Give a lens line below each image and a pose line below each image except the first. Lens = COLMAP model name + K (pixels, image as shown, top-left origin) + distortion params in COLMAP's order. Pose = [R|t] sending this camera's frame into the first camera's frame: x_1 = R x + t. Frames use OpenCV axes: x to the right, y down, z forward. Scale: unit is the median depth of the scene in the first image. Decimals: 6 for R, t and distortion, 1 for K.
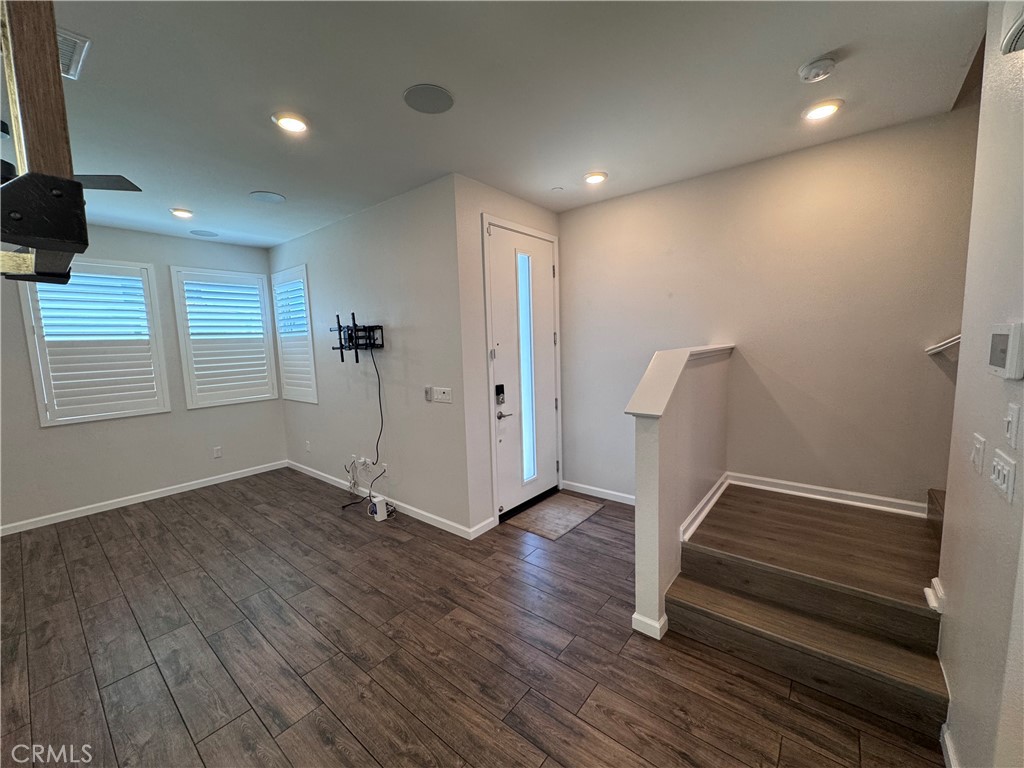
lens RADIAL K [[406.9, 0, 510.9], [0, 406.9, 383.7], [0, 0, 1]] dist [-0.001033, 0.000349]
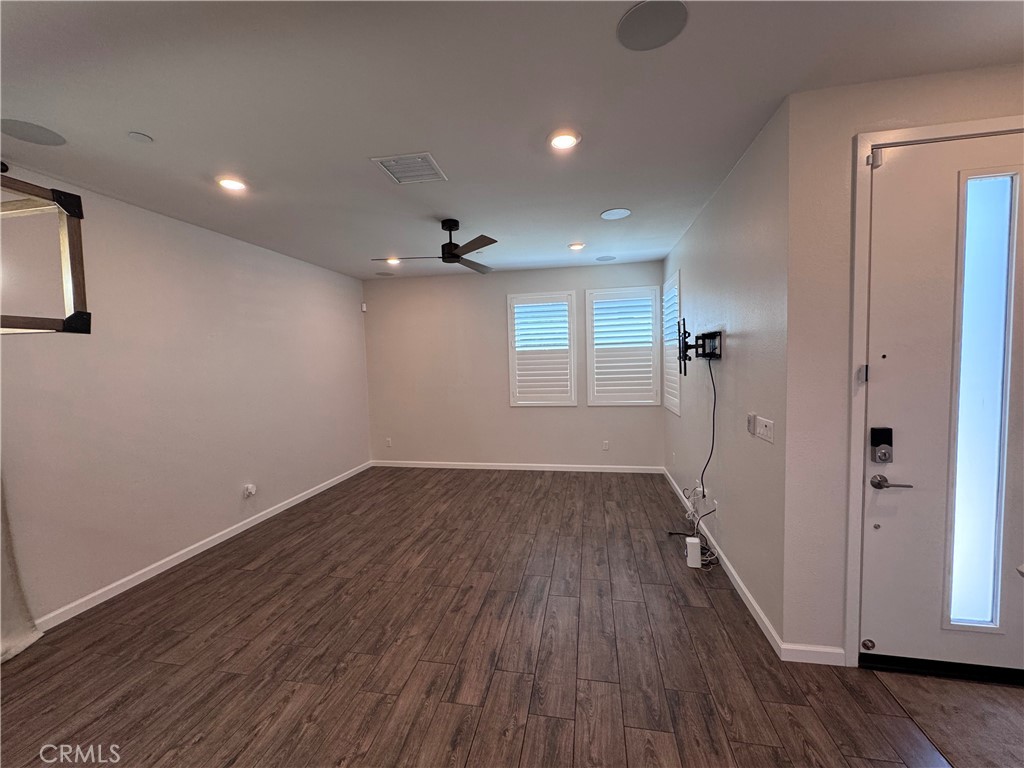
lens RADIAL K [[406.9, 0, 510.9], [0, 406.9, 383.7], [0, 0, 1]] dist [-0.001033, 0.000349]
pose [[0.475569, 0.070325, -0.876863, 0.226668], [-0.082129, 0.995995, 0.035336, -0.037730], [0.875836, 0.055211, 0.479440, 0.286802]]
